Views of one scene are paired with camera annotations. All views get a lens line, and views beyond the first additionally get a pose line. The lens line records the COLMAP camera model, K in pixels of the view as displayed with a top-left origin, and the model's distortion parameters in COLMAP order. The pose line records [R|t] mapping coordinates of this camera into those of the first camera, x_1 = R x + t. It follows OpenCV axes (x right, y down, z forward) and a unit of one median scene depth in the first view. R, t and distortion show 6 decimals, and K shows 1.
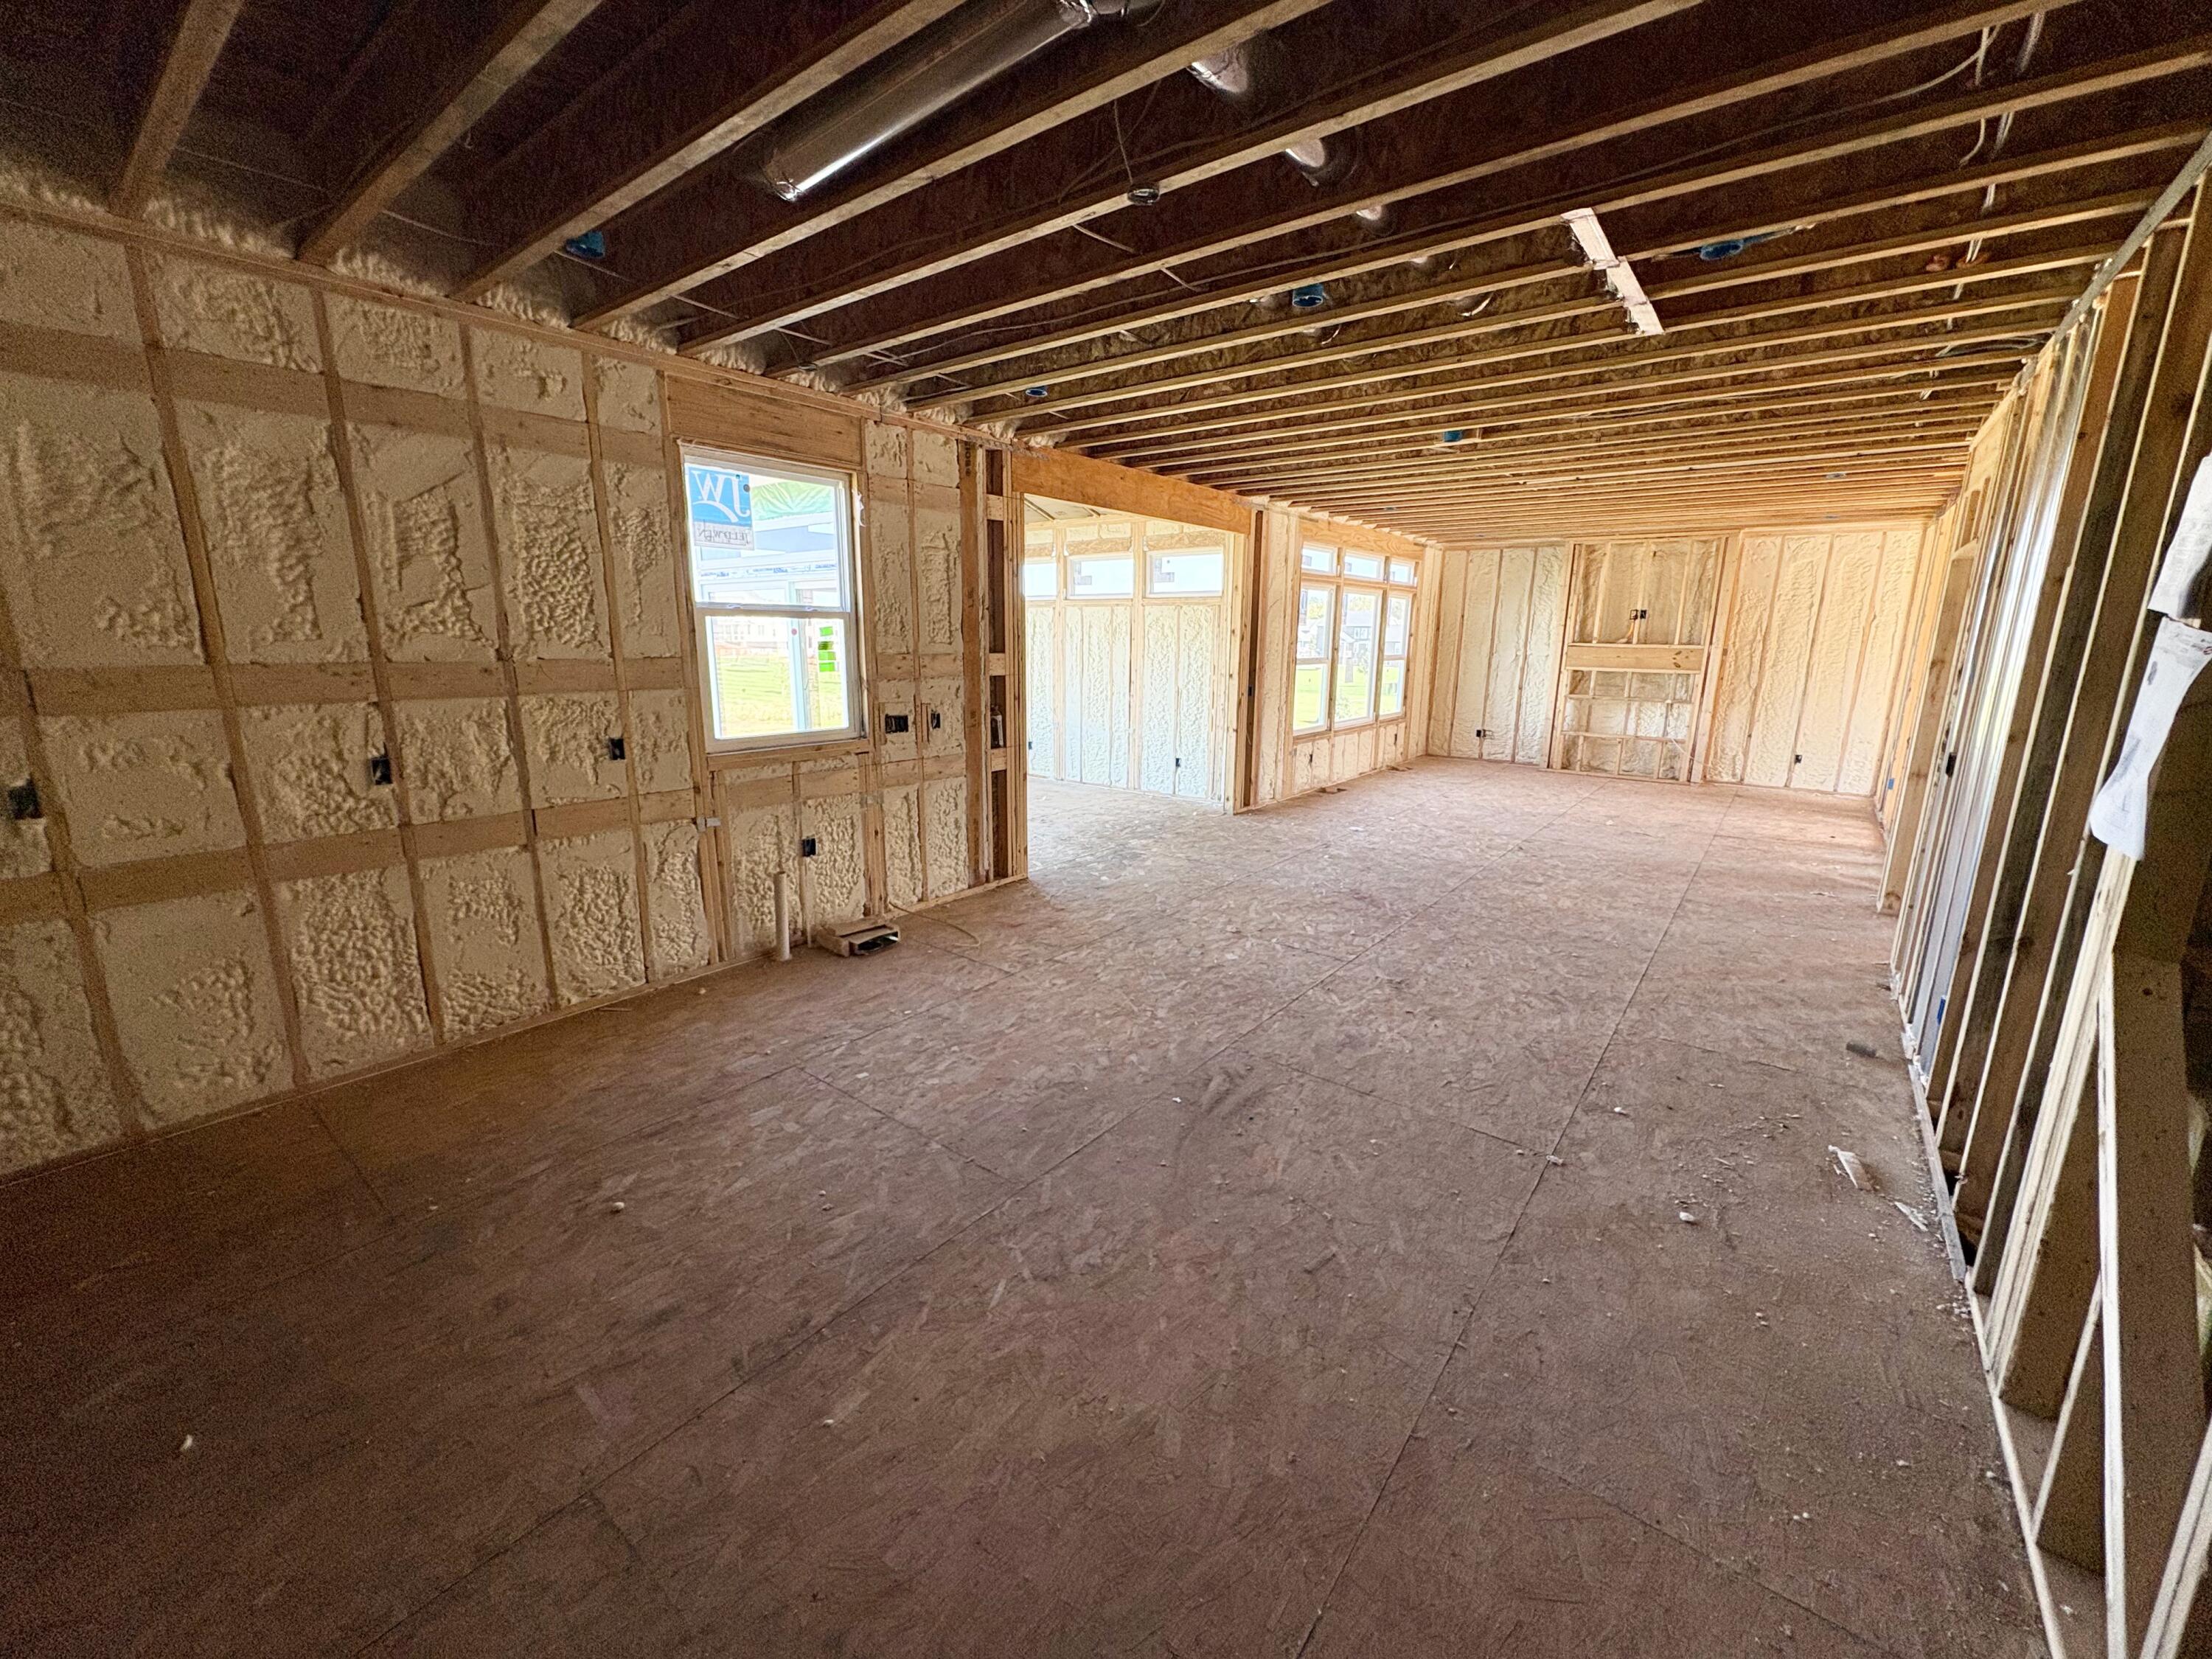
lens RADIAL K [[881.8, 0, 1104.6], [0, 881.8, 824.5], [0, 0, 1]] dist [0.000087, 0.000313]
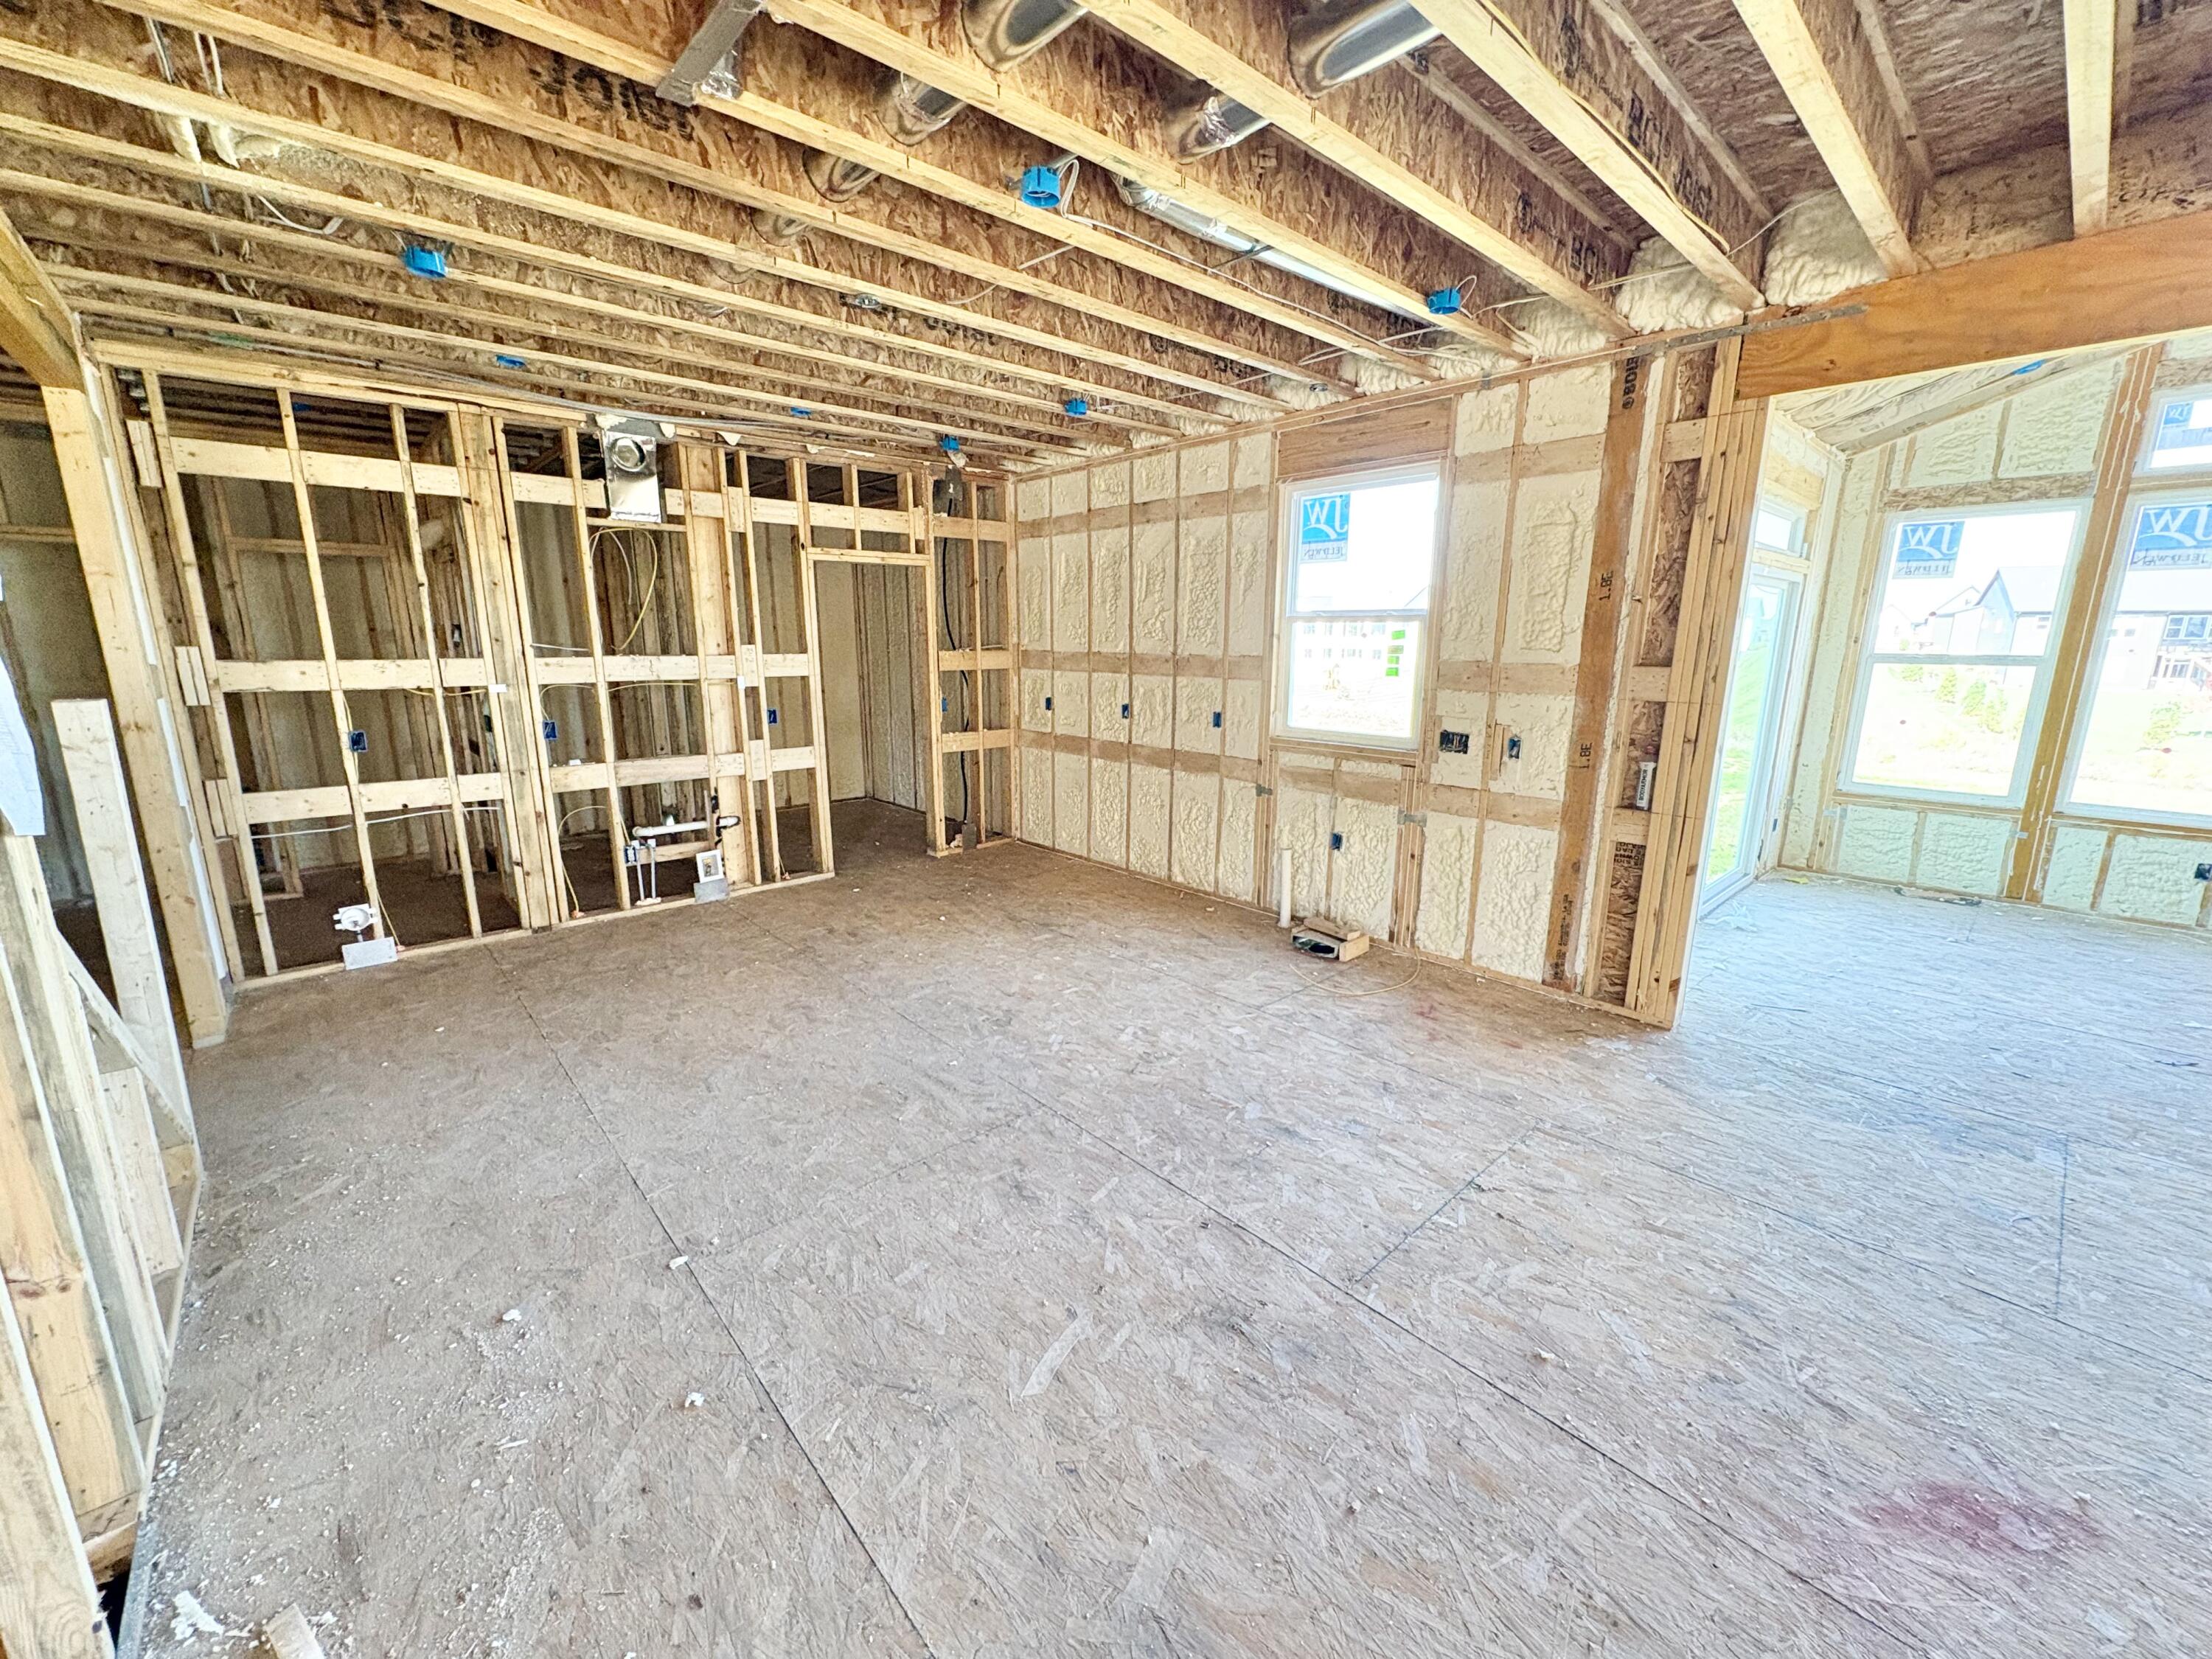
lens RADIAL K [[881.8, 0, 1104.6], [0, 881.8, 824.5], [0, 0, 1]] dist [0.000087, 0.000313]
pose [[-0.167726, 0.194338, -0.966489, 0.430842], [-0.217251, 0.948989, 0.228522, -0.103736], [0.961598, 0.248300, -0.116950, 0.513462]]
